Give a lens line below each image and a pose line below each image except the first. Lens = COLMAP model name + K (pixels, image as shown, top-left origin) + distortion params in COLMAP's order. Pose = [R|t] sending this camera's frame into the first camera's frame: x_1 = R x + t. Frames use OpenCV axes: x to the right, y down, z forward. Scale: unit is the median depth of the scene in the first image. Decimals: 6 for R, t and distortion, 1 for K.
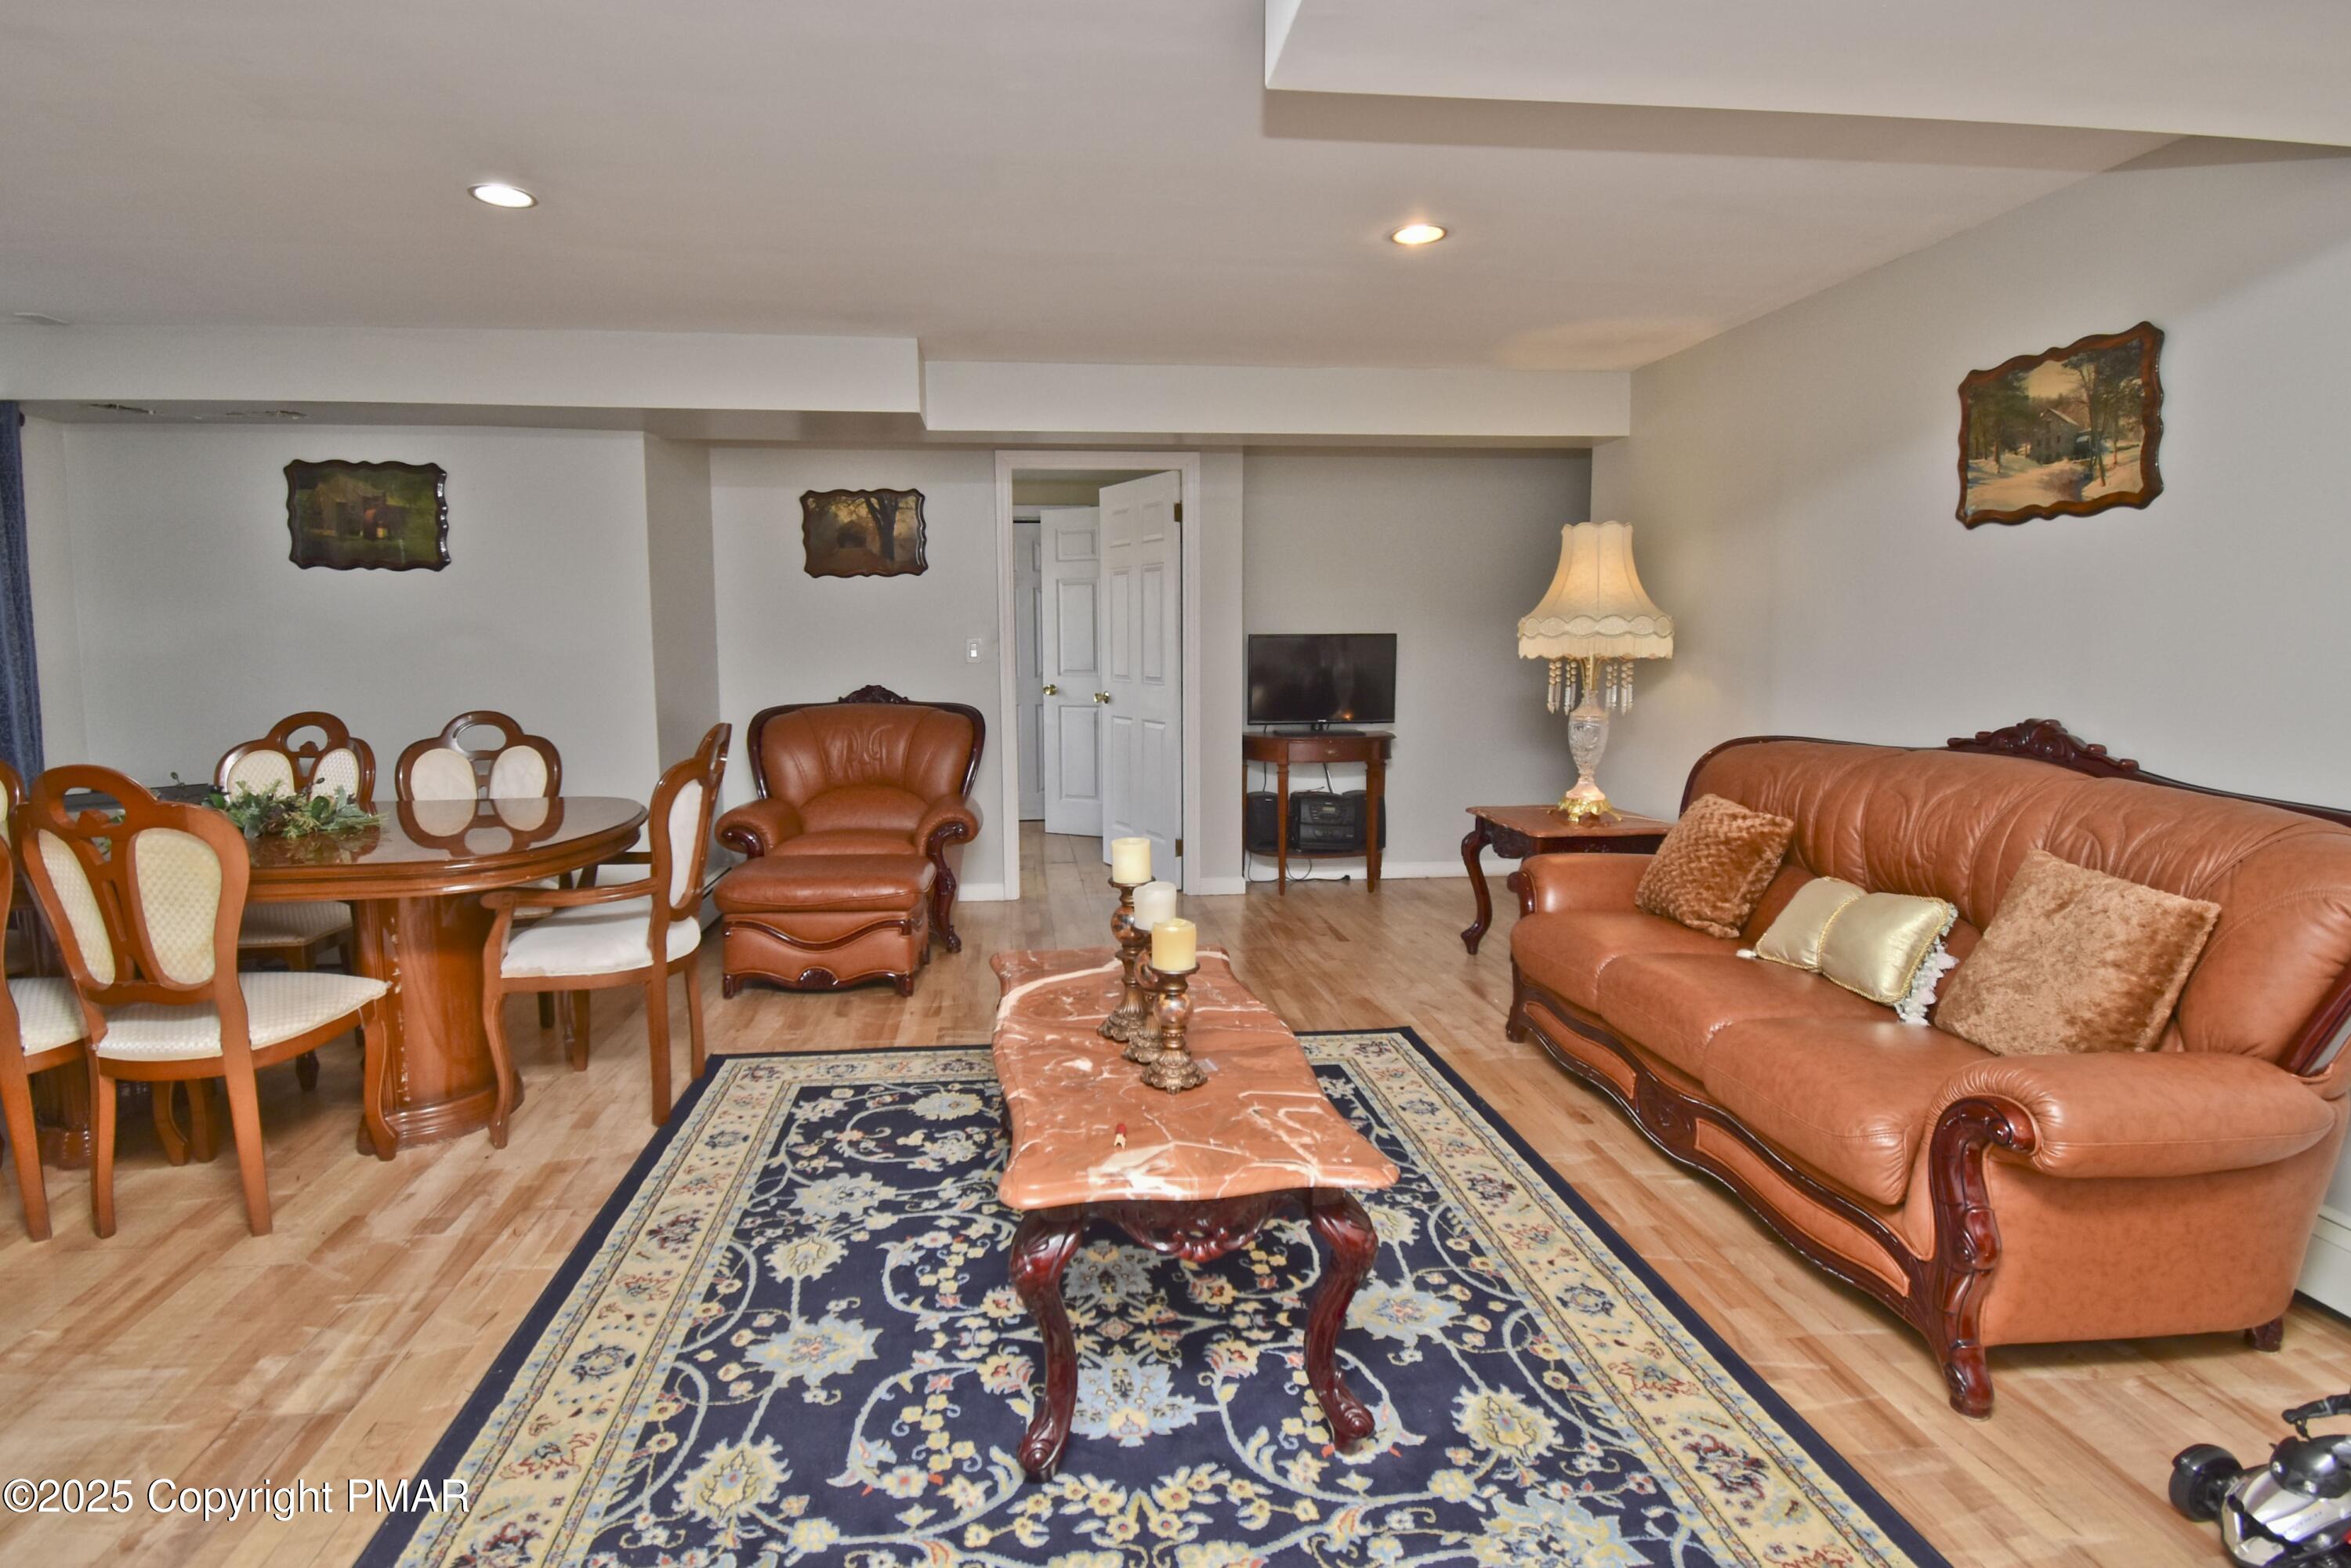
lens RADIAL K [[1131.2, 0, 1121.3], [0, 1131.2, 771.2], [0, 0, 1]] dist [0.002420, -0.027658]
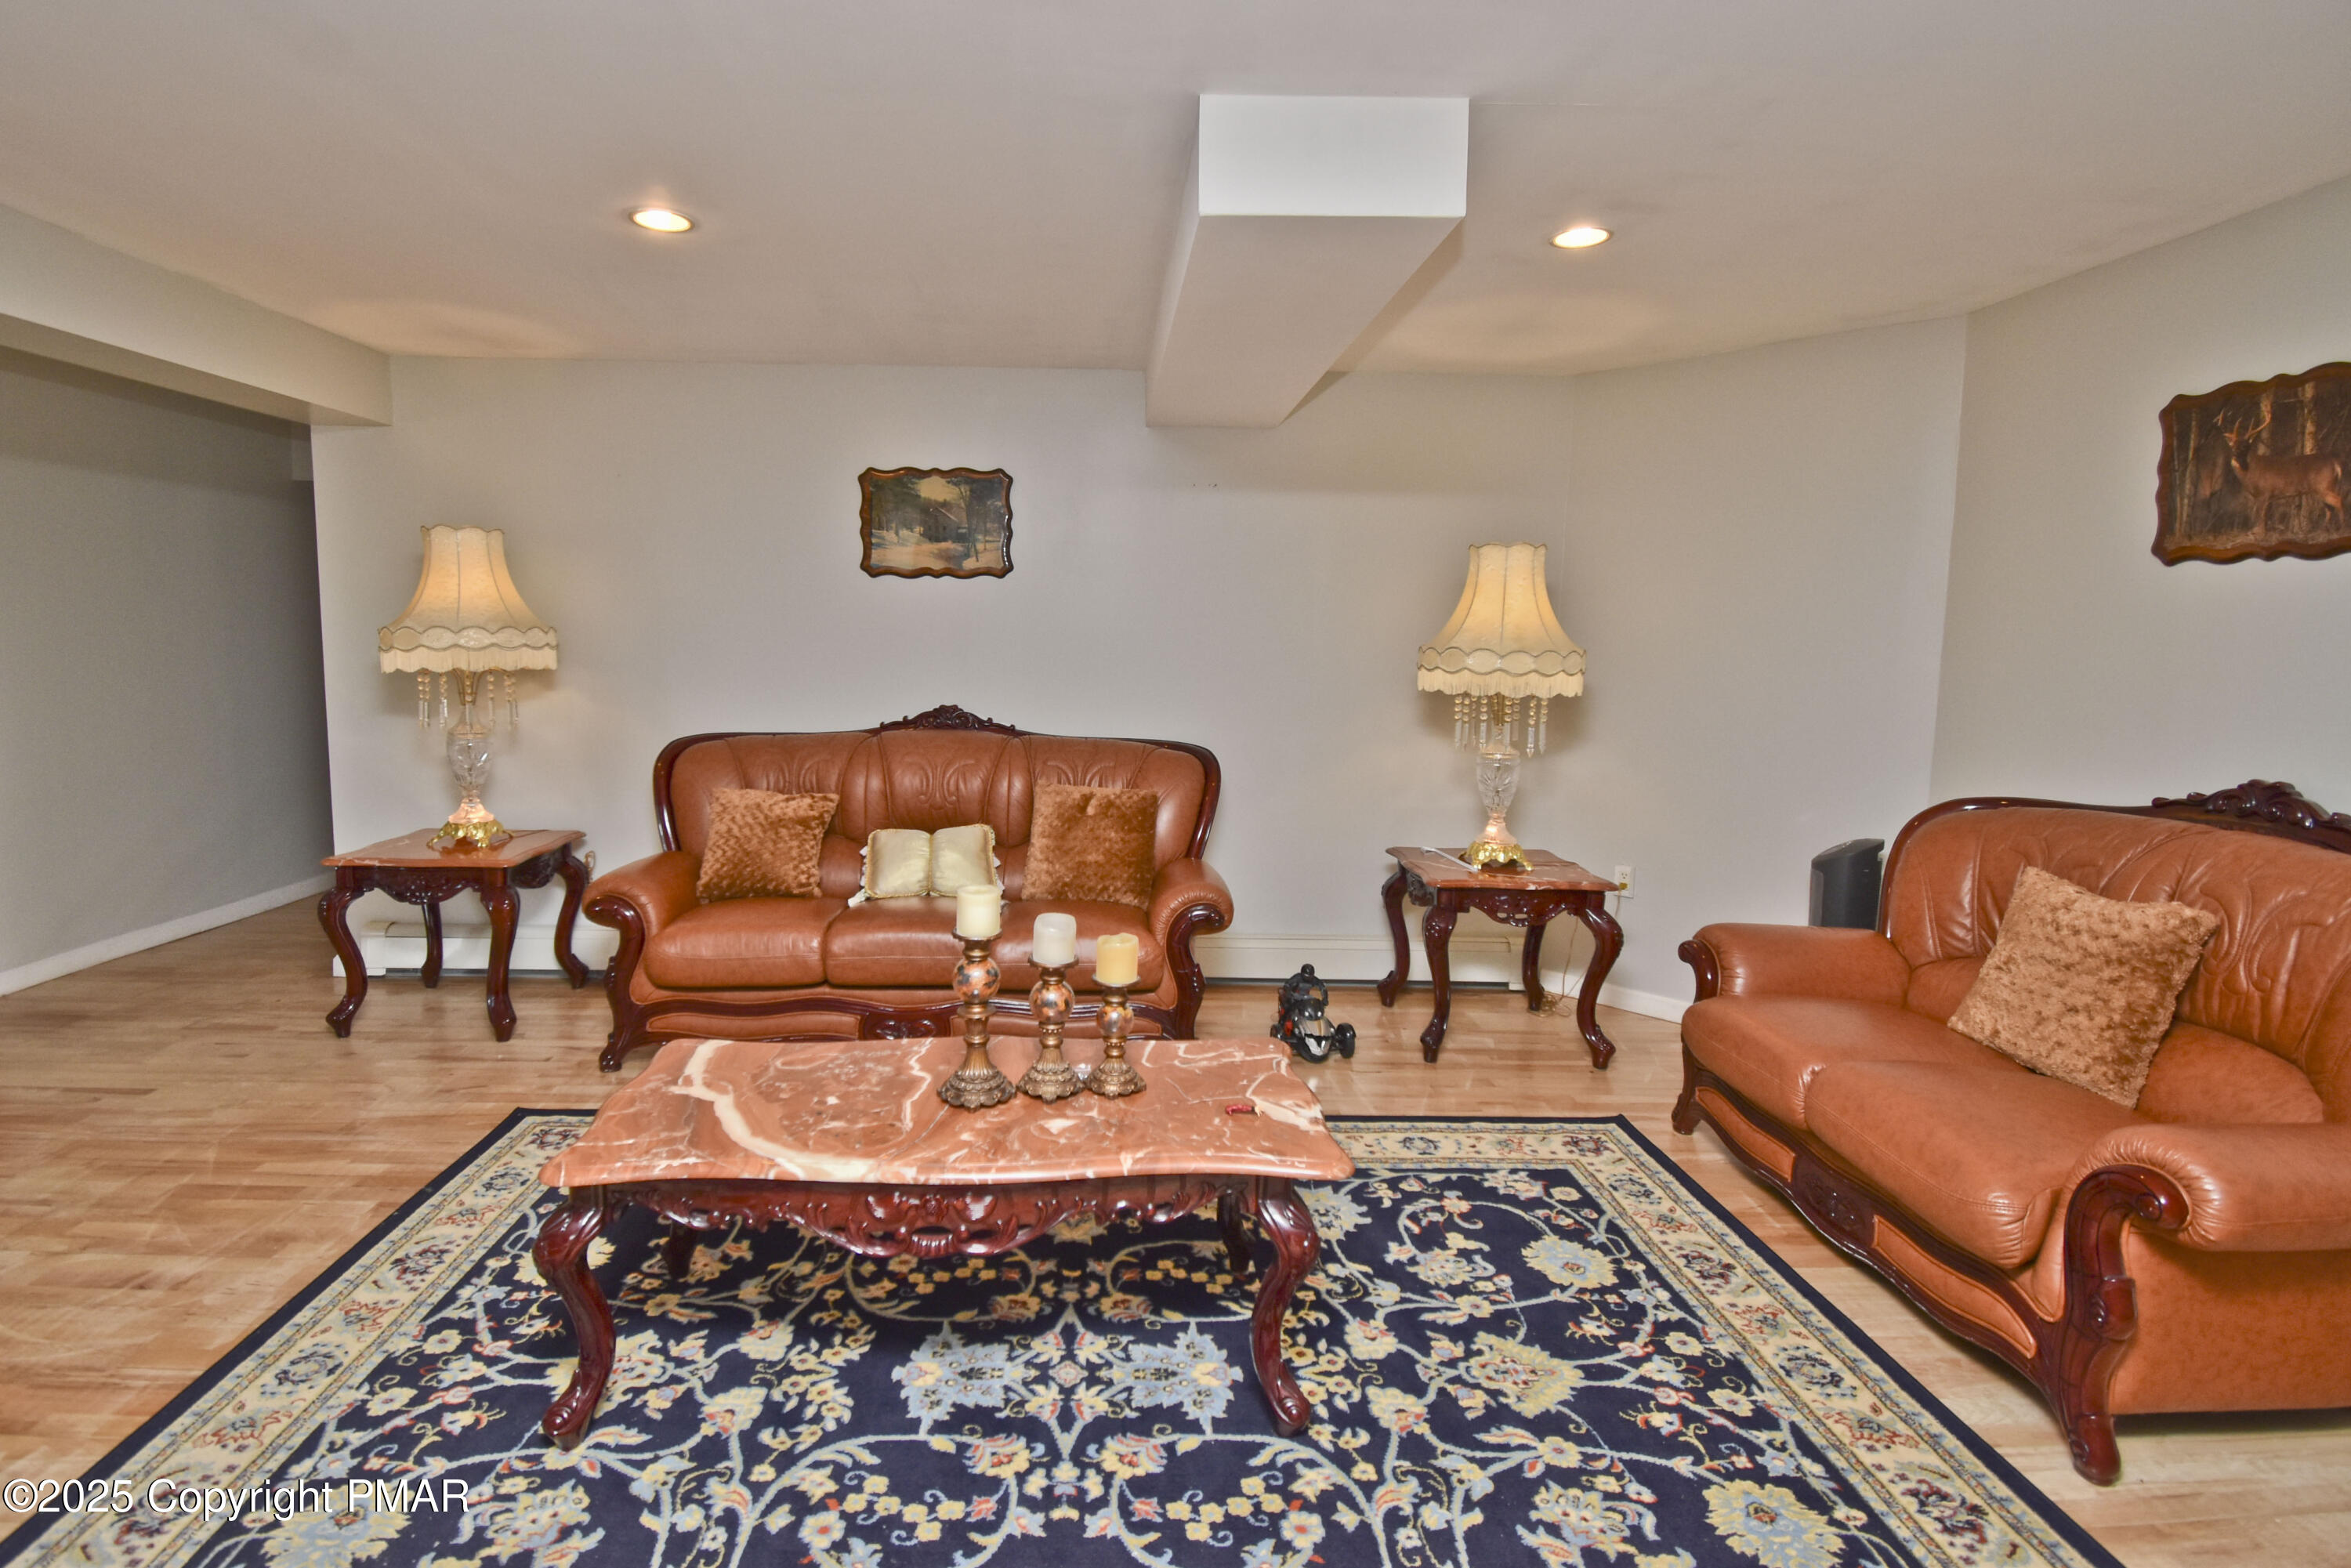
lens RADIAL K [[1094.7, 0, 1103.4], [0, 1094.7, 753.1], [0, 0, 1]] dist [-0.000125, -0.021355]
pose [[0.080966, -0.089125, 0.992724, -0.732818], [0.099611, 0.991731, 0.080912, -0.088220], [-0.991727, 0.092335, 0.089174, 0.694064]]
